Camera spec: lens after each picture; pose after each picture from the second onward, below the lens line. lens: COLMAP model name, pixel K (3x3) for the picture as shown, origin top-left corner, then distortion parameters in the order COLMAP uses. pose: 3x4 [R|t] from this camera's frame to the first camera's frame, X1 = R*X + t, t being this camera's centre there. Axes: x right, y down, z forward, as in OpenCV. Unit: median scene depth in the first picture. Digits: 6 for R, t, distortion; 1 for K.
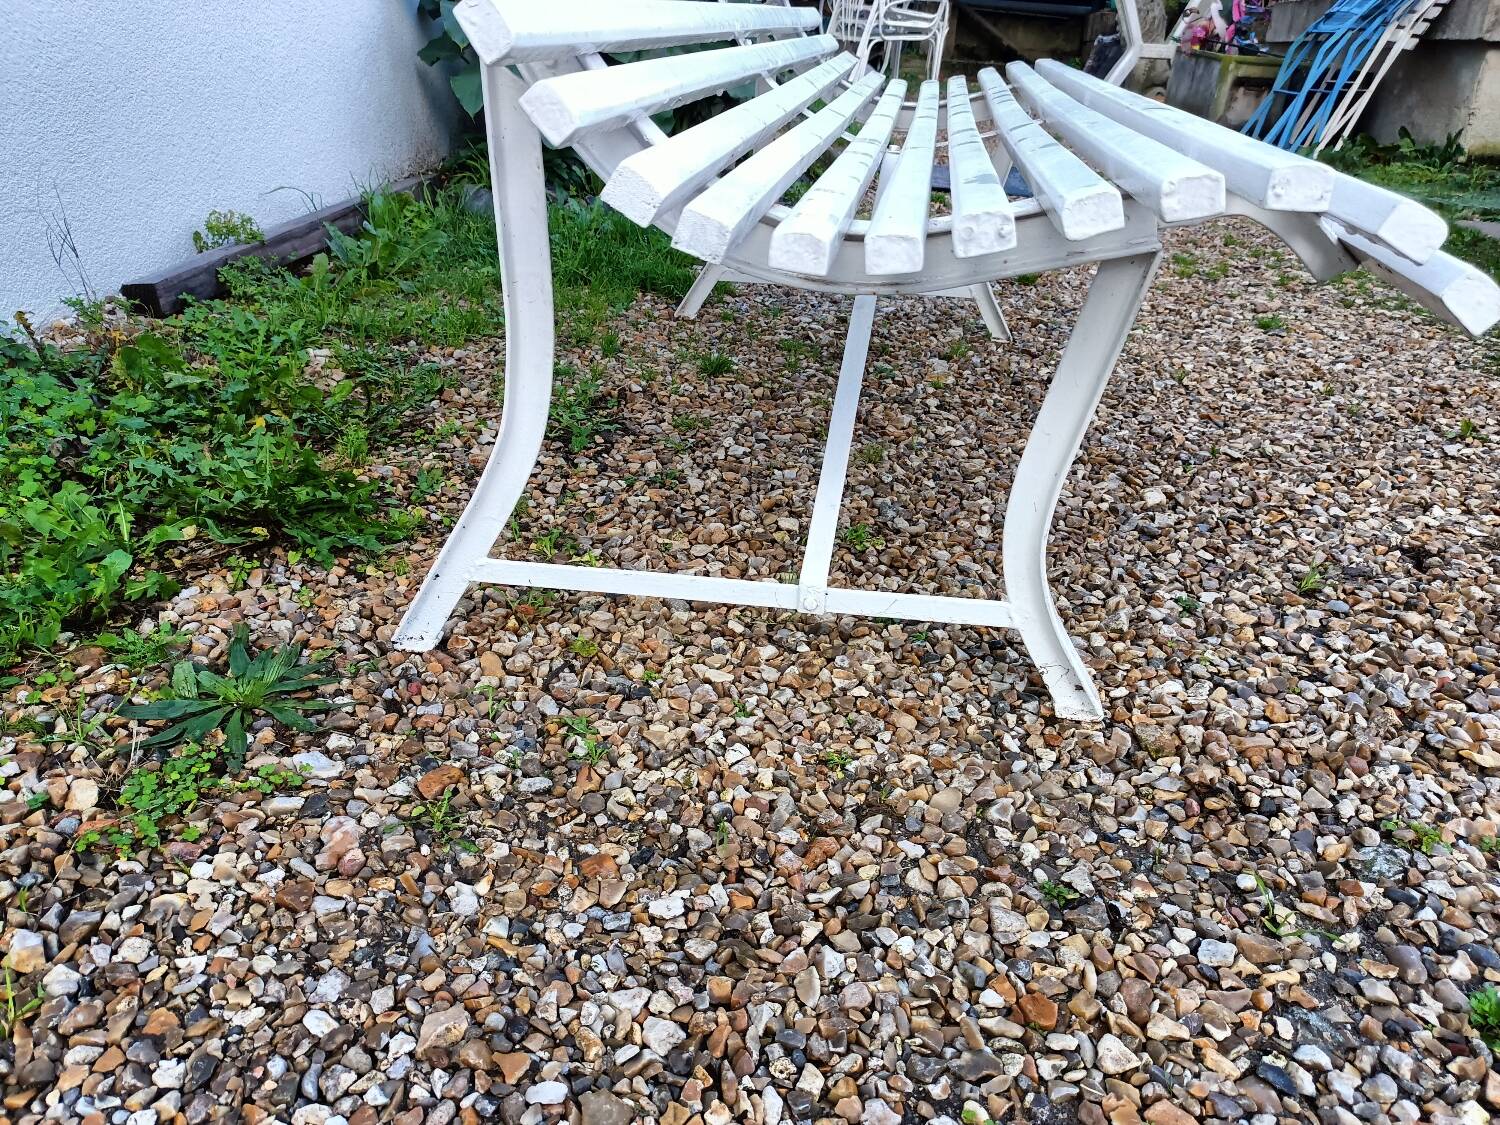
lens RADIAL K [[1185.2, 0, 749.9], [0, 1185.2, 541.3], [0, 0, 1]] dist [0.020731, -0.004544]
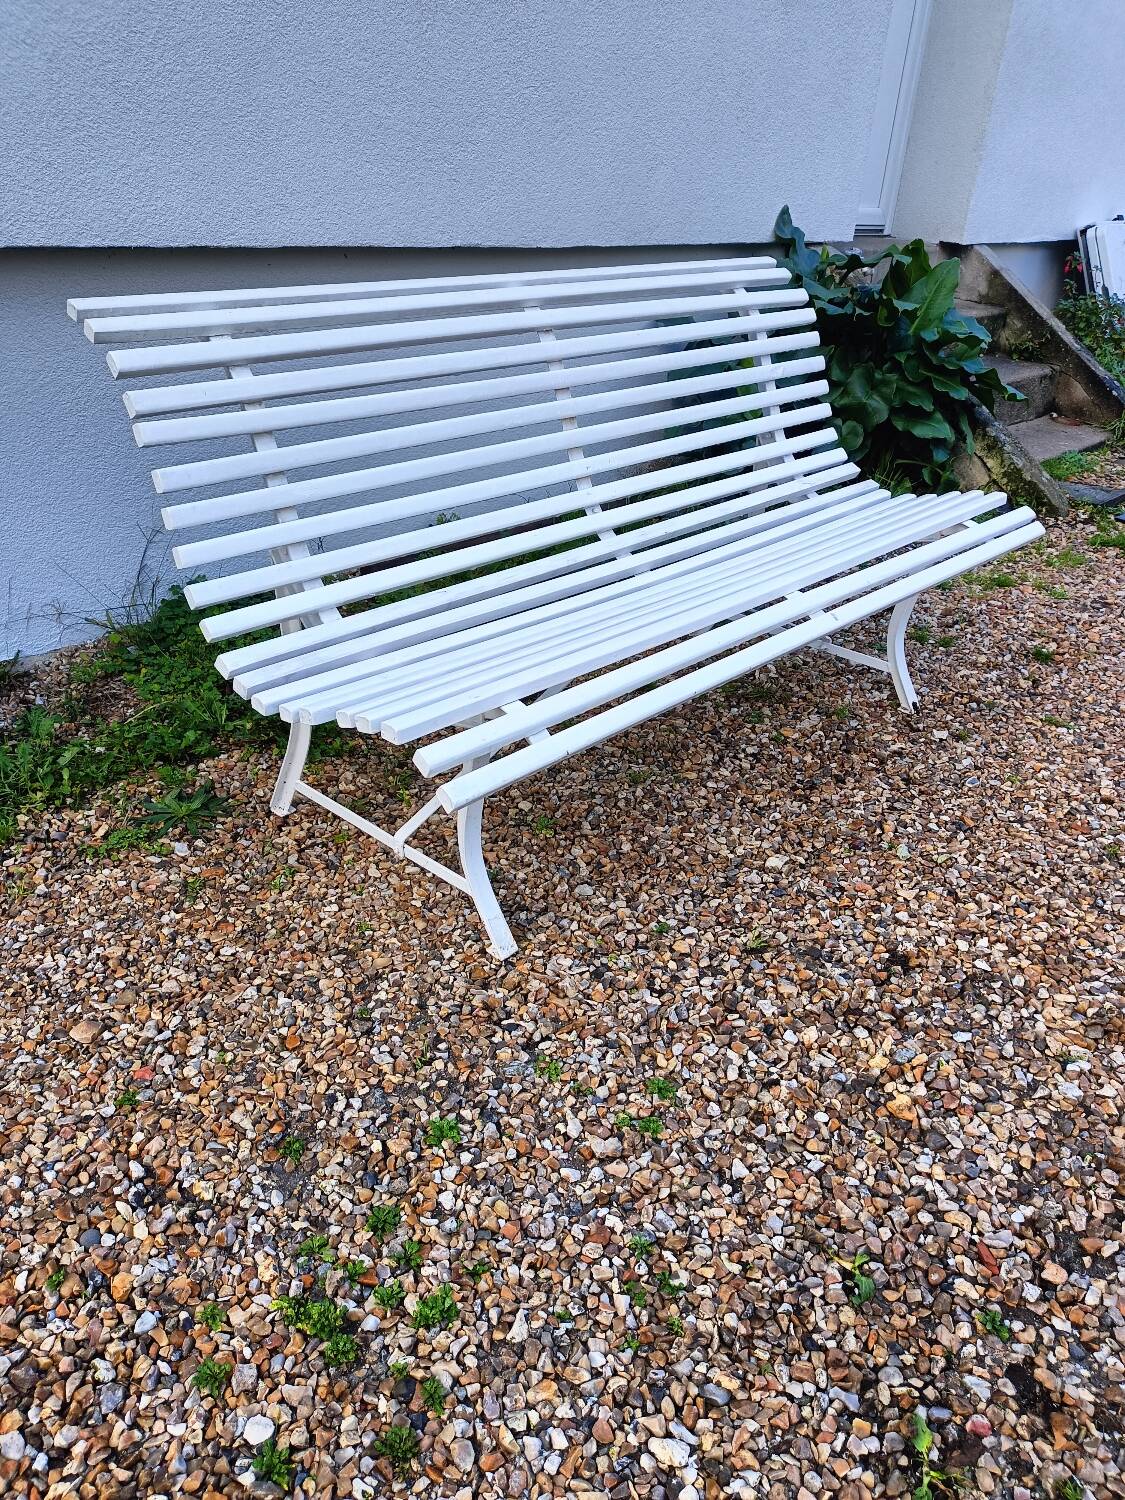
lens RADIAL K [[1176.7, 0, 562.5], [0, 1176.7, 750.0], [0, 0, 1]] dist [0.002704, 0.003997]
pose [[0.806978, 0.263451, -0.528564, 1.513601], [-0.240904, 0.963986, 0.112681, -0.472399], [0.539214, 0.036402, 0.841381, -0.584202]]
